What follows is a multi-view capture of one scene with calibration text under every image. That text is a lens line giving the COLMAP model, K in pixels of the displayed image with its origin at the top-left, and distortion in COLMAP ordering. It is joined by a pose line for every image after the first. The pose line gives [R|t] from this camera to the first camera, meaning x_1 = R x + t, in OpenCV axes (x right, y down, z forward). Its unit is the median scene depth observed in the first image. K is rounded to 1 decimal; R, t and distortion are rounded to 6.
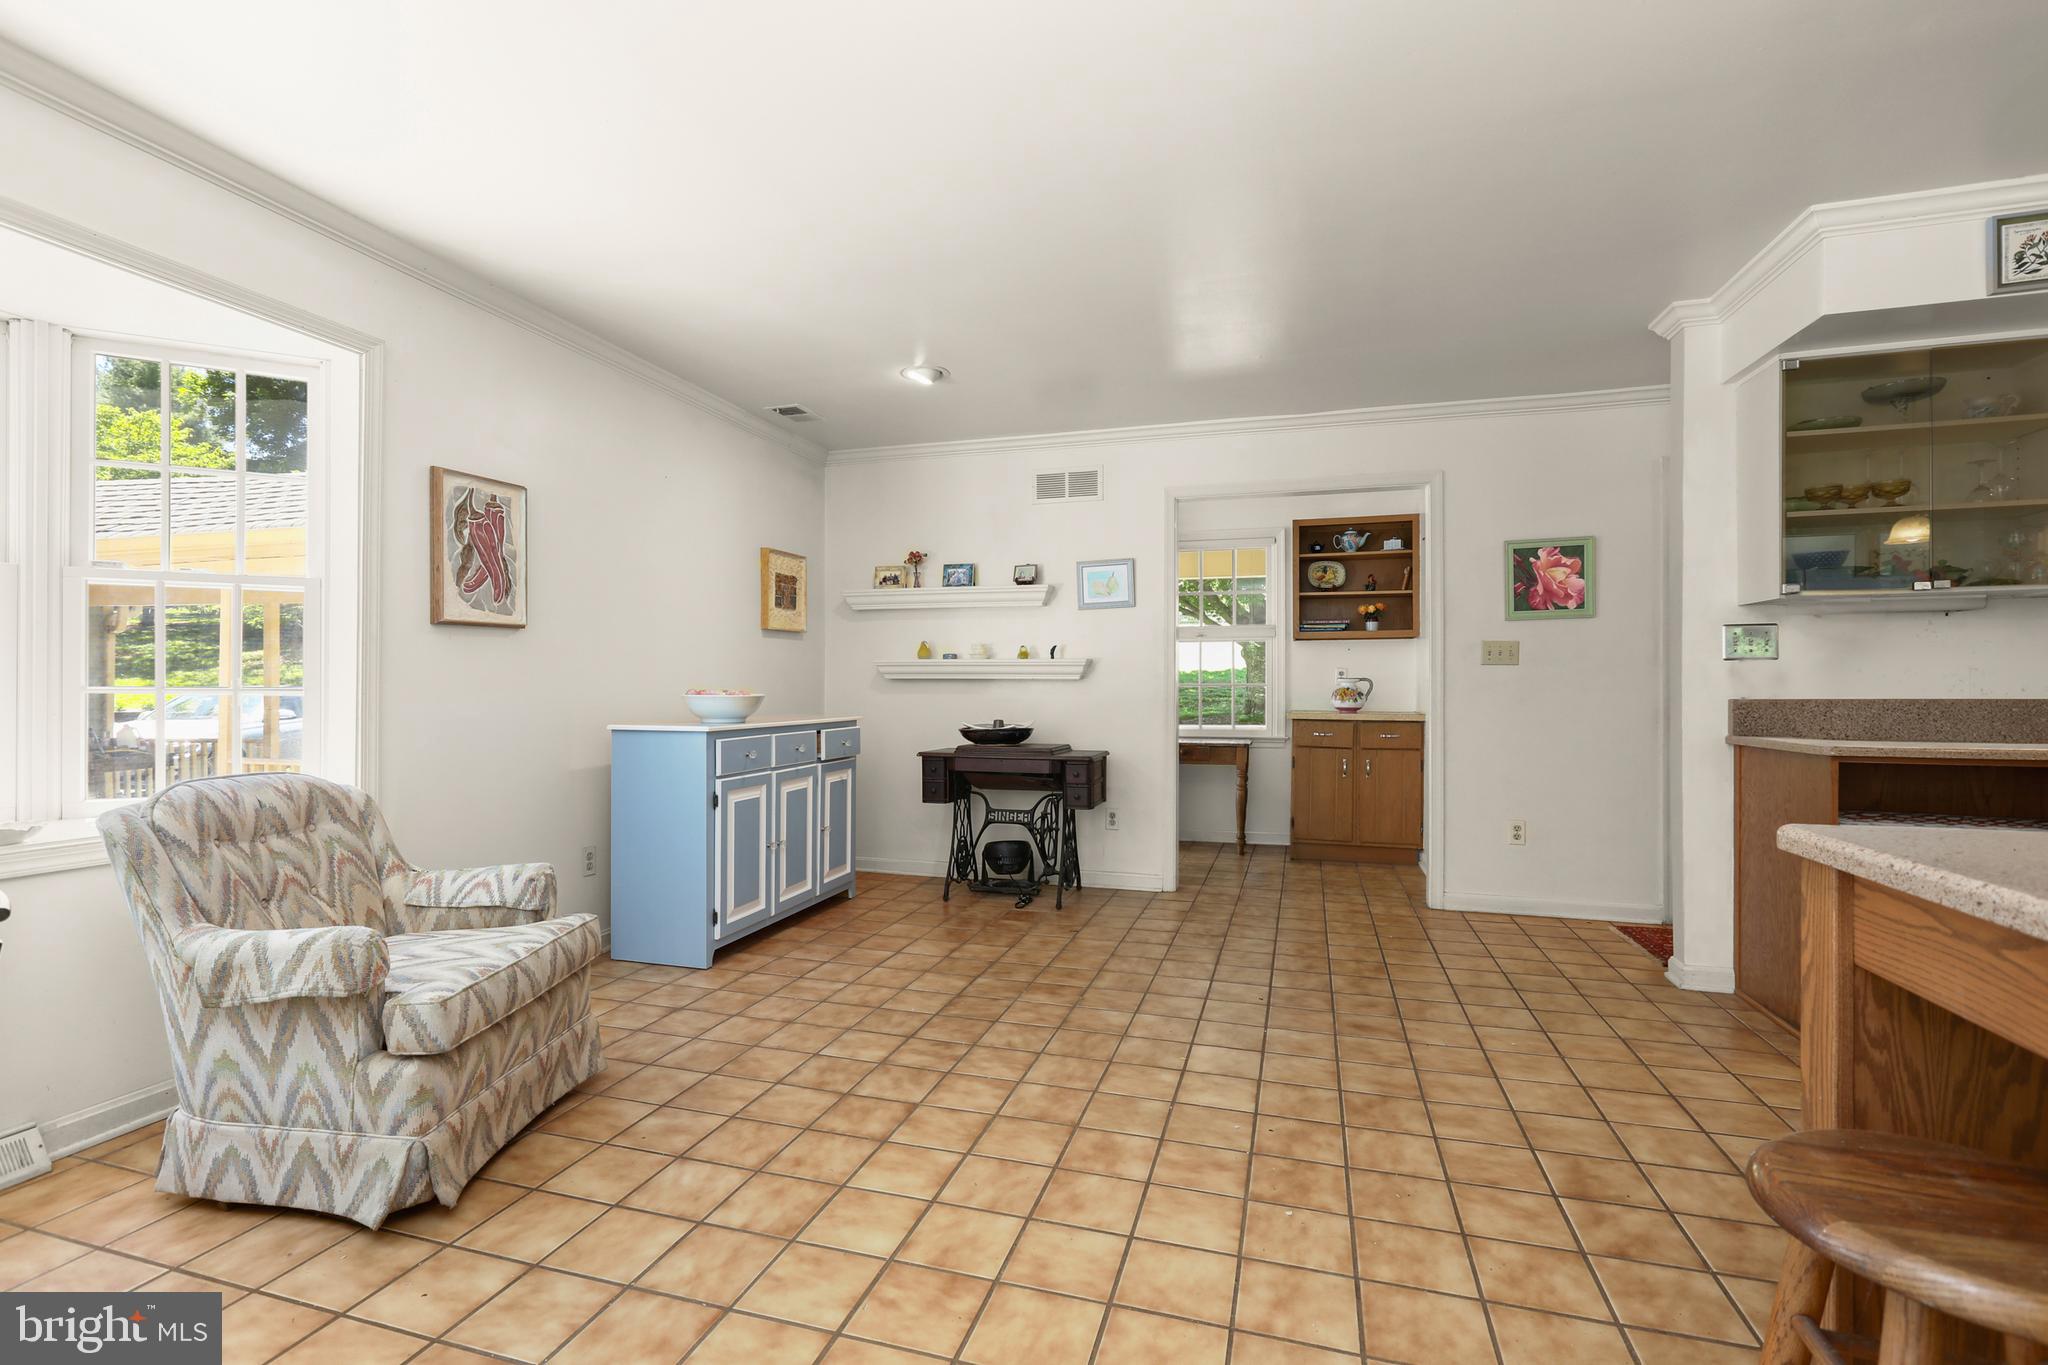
lens RADIAL K [[934.8, 0, 1012.6], [0, 934.8, 682.8], [0, 0, 1]] dist [0.001479, 0.000051]
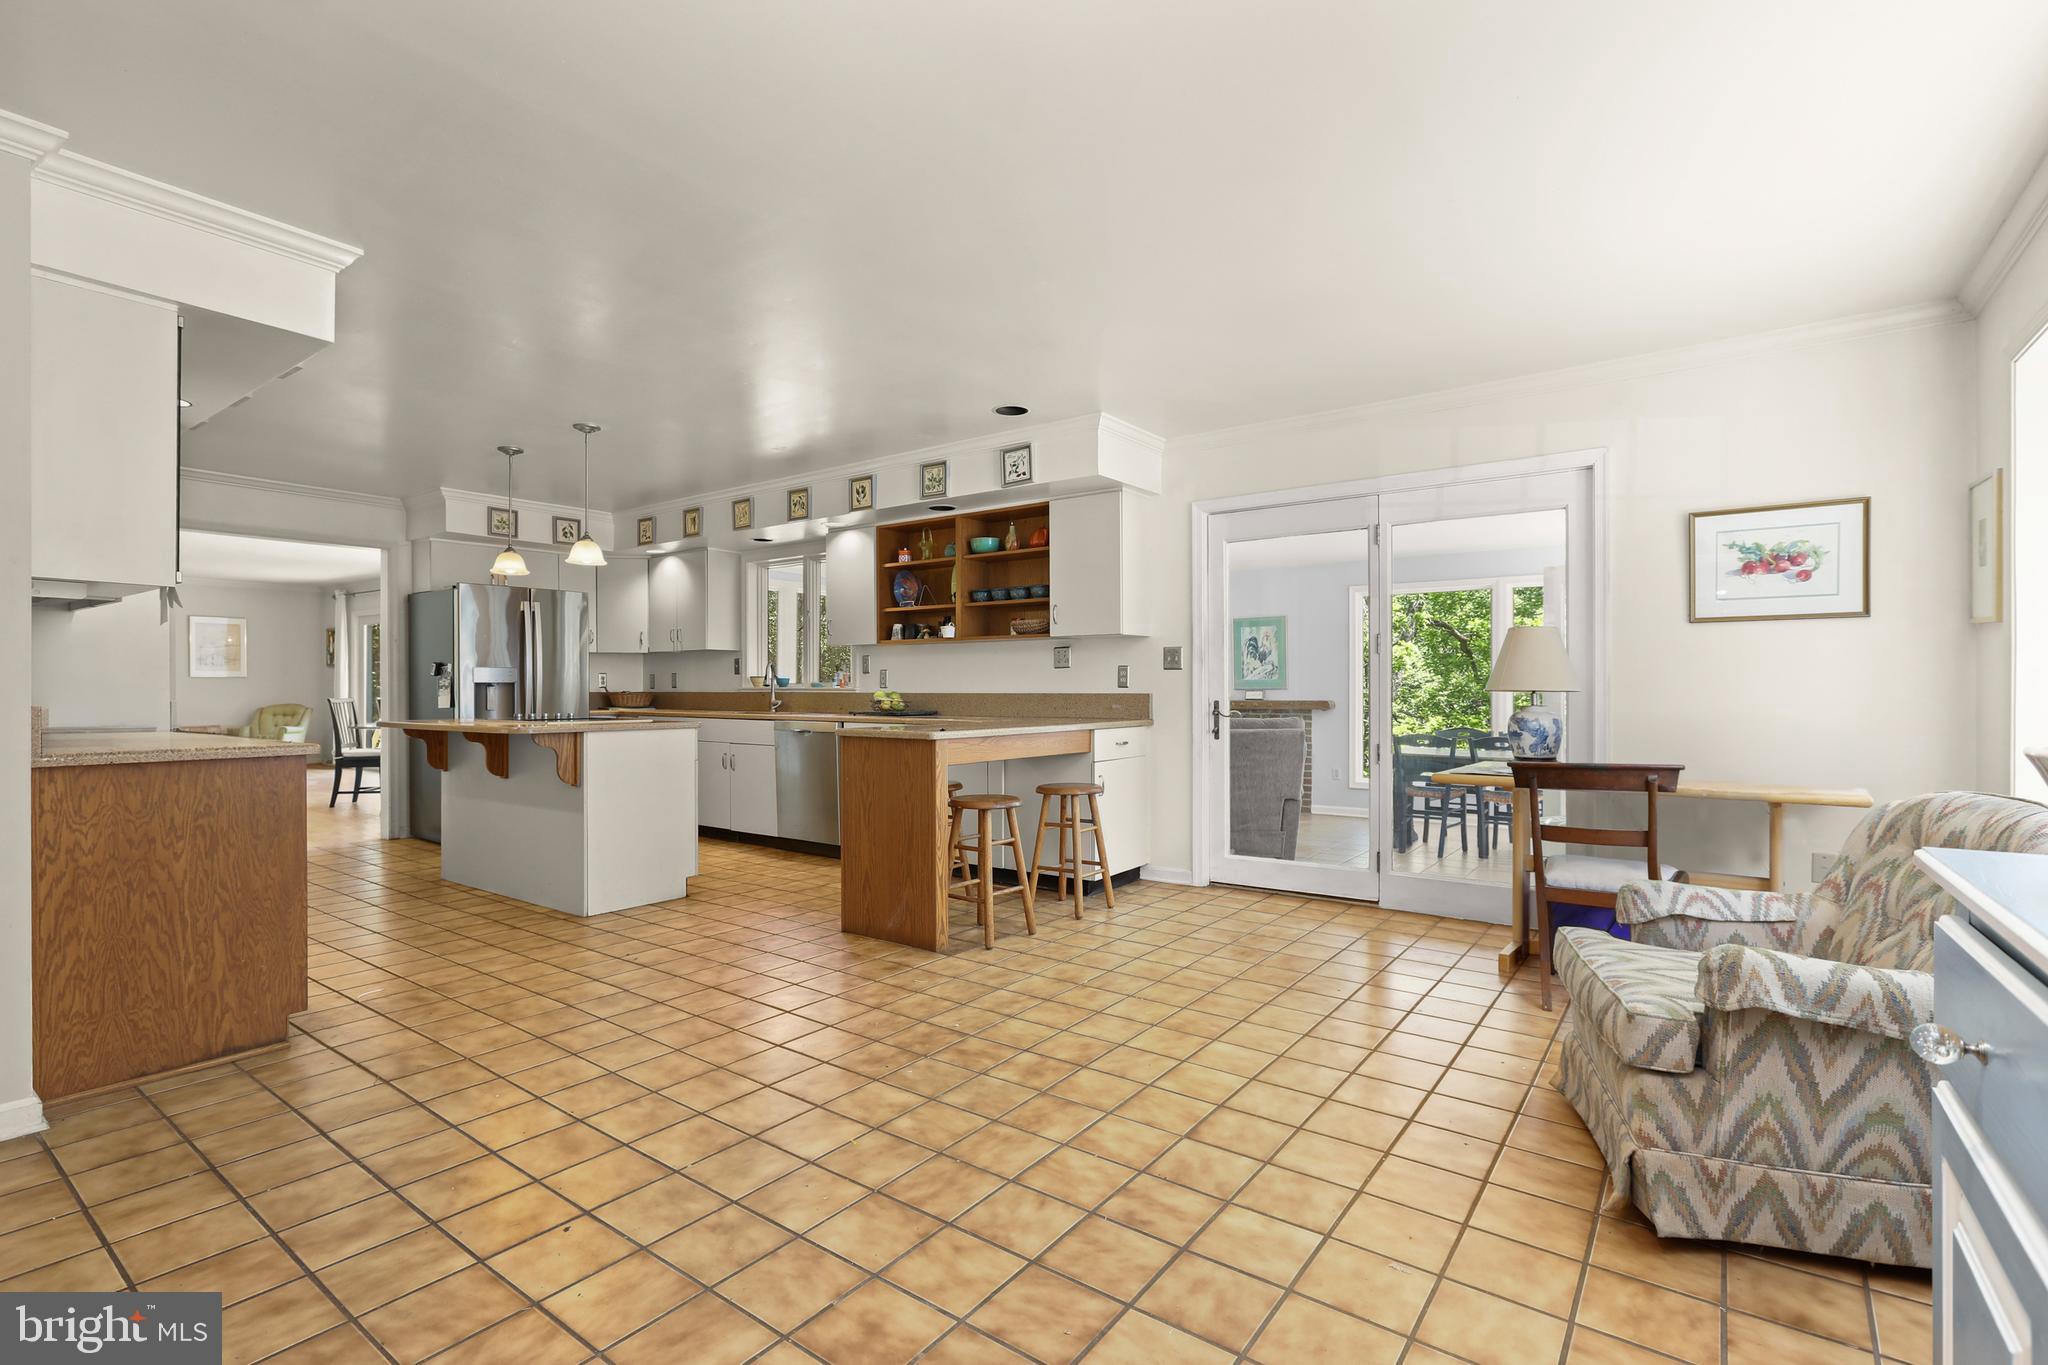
lens RADIAL K [[942.1, 0, 1011.6], [0, 942.1, 685.9], [0, 0, 1]] dist [-0.006054, 0.000253]
pose [[-0.942212, 0.000438, 0.335017, -0.178957], [-0.002241, 0.999969, -0.007610, 0.006201], [-0.335010, -0.007921, -0.942181, 1.380892]]
